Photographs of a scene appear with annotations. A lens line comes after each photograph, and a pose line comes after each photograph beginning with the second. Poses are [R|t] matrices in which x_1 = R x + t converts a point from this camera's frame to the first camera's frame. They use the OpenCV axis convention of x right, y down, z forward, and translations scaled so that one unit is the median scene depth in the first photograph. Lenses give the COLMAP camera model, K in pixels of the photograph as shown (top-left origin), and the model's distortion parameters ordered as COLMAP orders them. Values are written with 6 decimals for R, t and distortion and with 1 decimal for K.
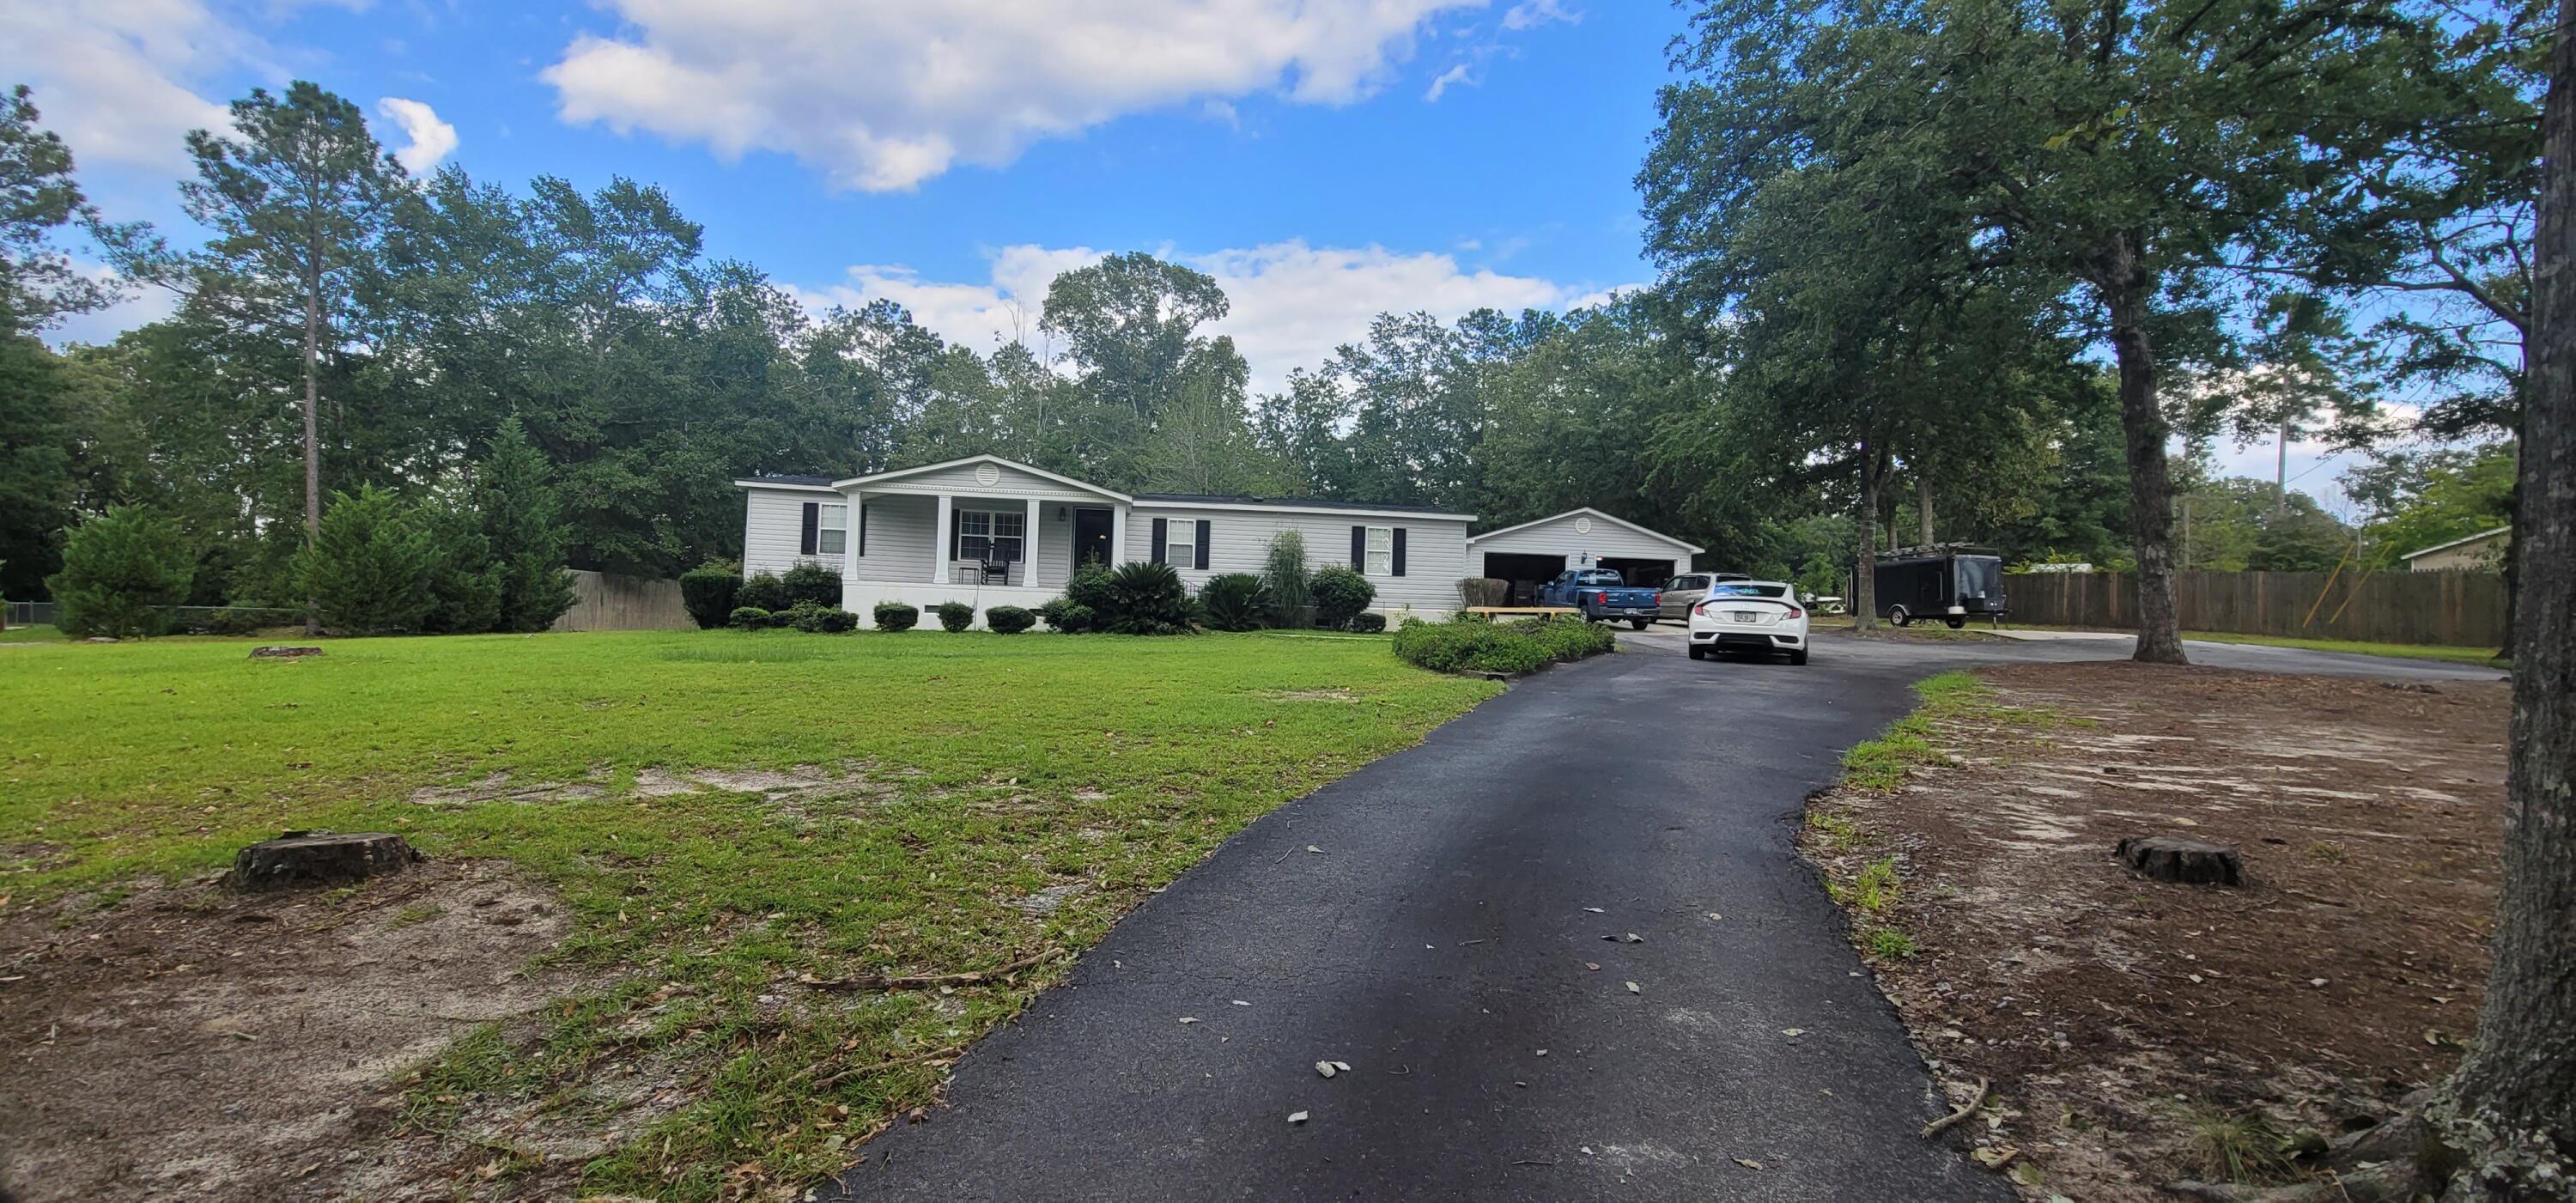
lens RADIAL K [[1038.9, 0, 1281.2], [0, 1038.9, 609.0], [0, 0, 1]] dist [-0.008311, 0.000106]
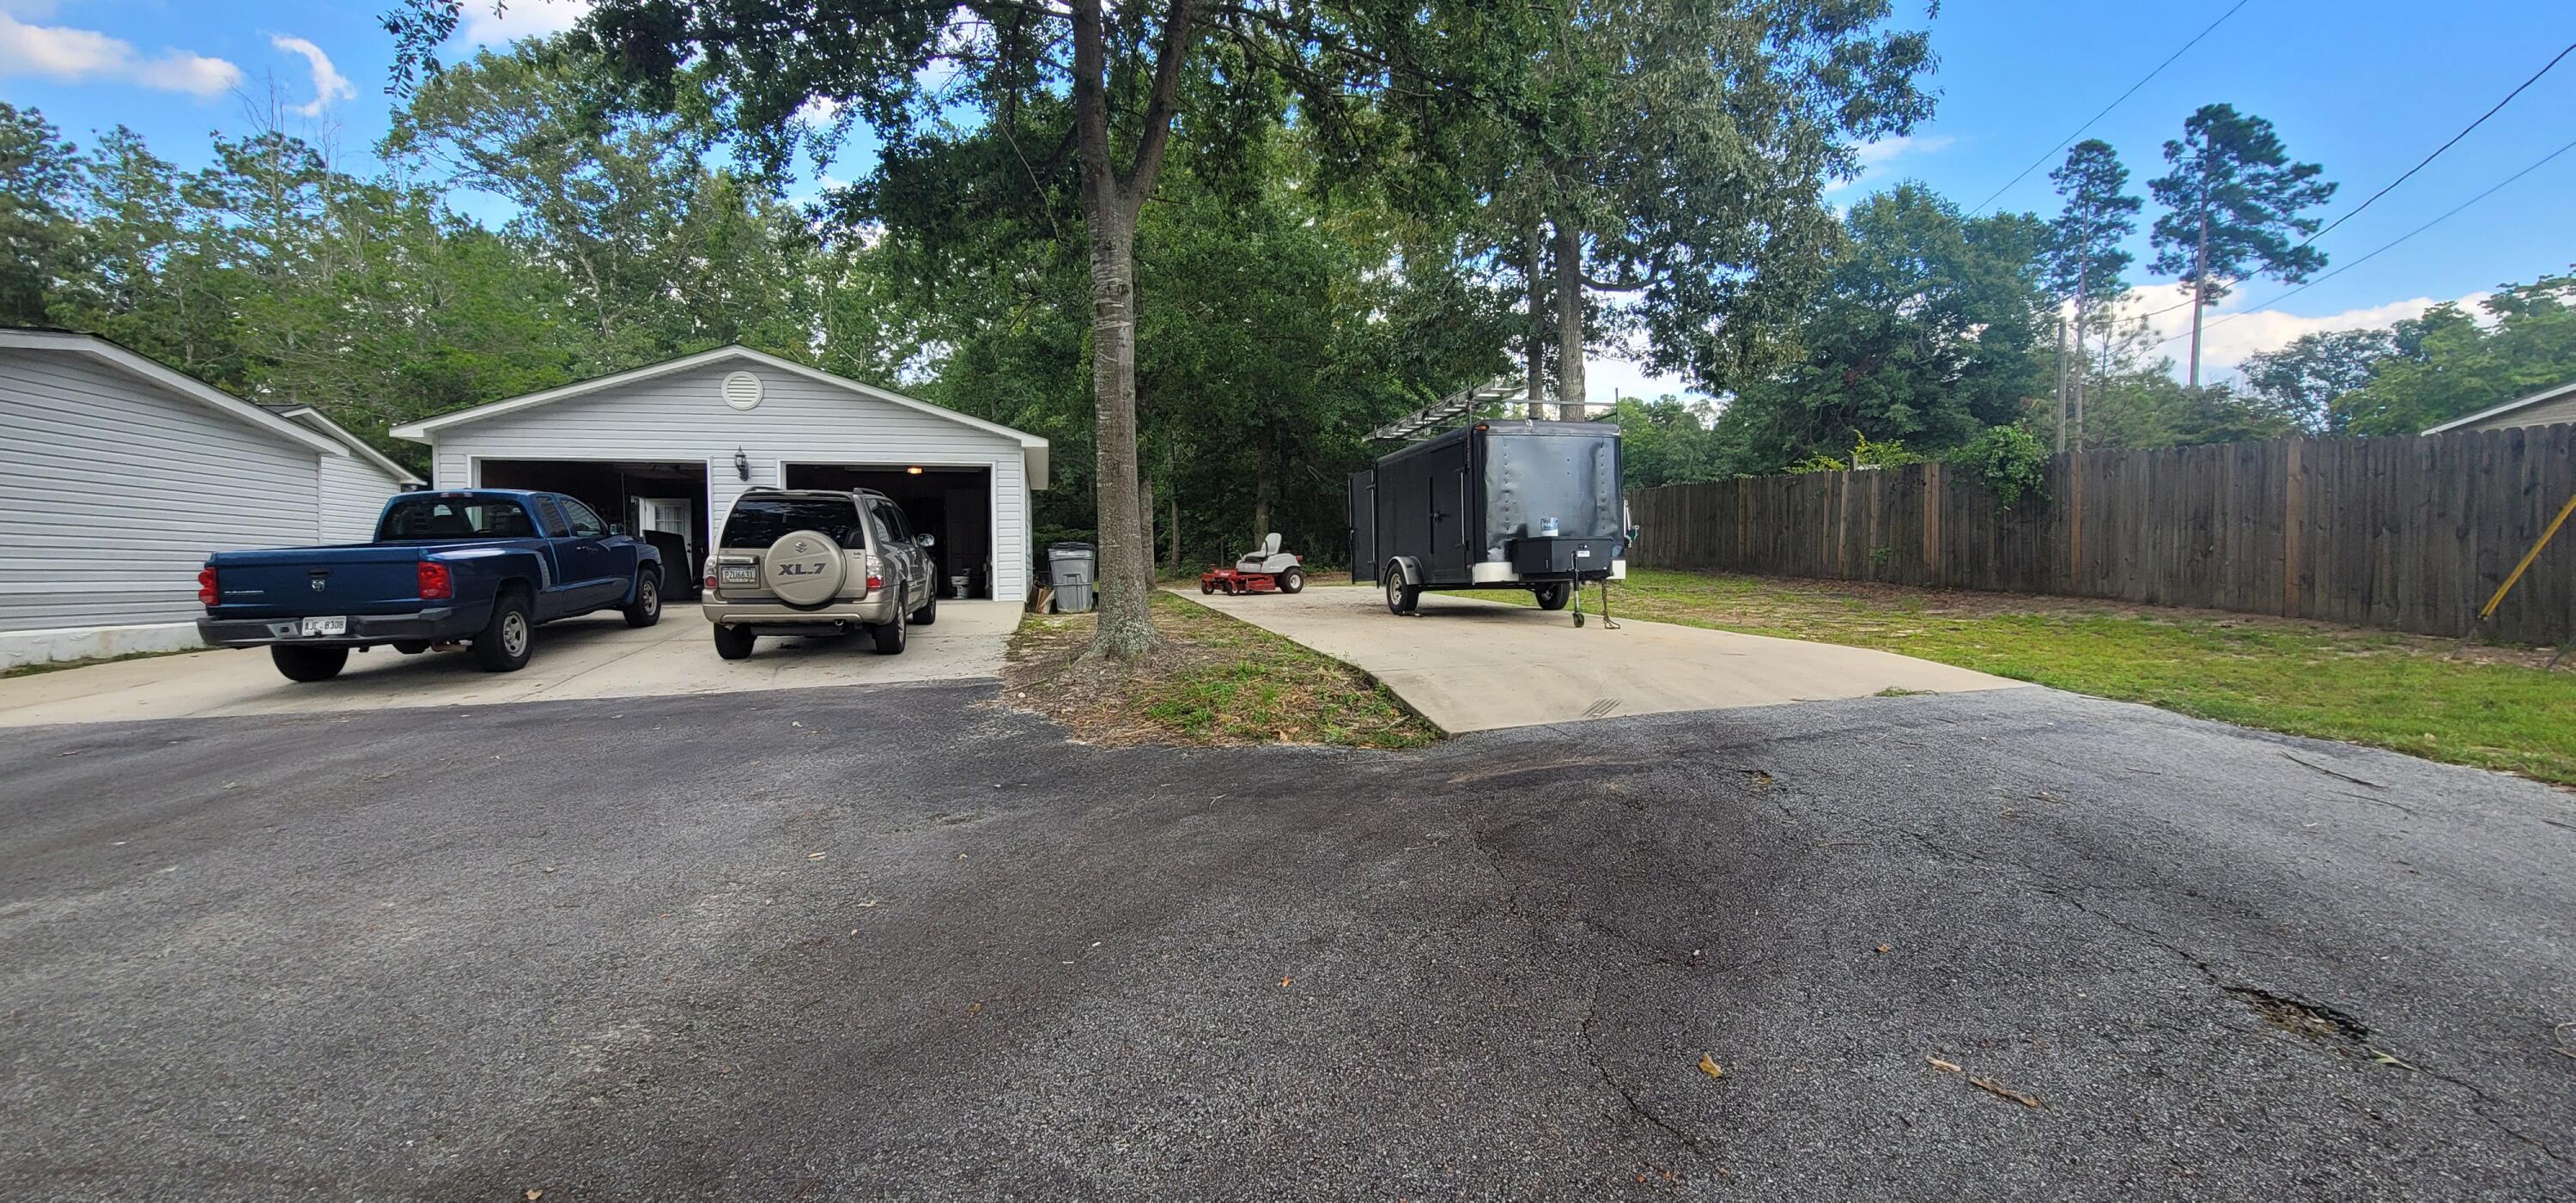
lens RADIAL K [[1038.9, 0, 1281.2], [0, 1038.9, 609.0], [0, 0, 1]] dist [-0.008311, 0.000106]
pose [[0.997113, -0.038987, 0.065162, 0.523500], [0.035024, 0.997530, 0.060890, -0.010002], [-0.067375, -0.058432, 0.996015, 0.606599]]
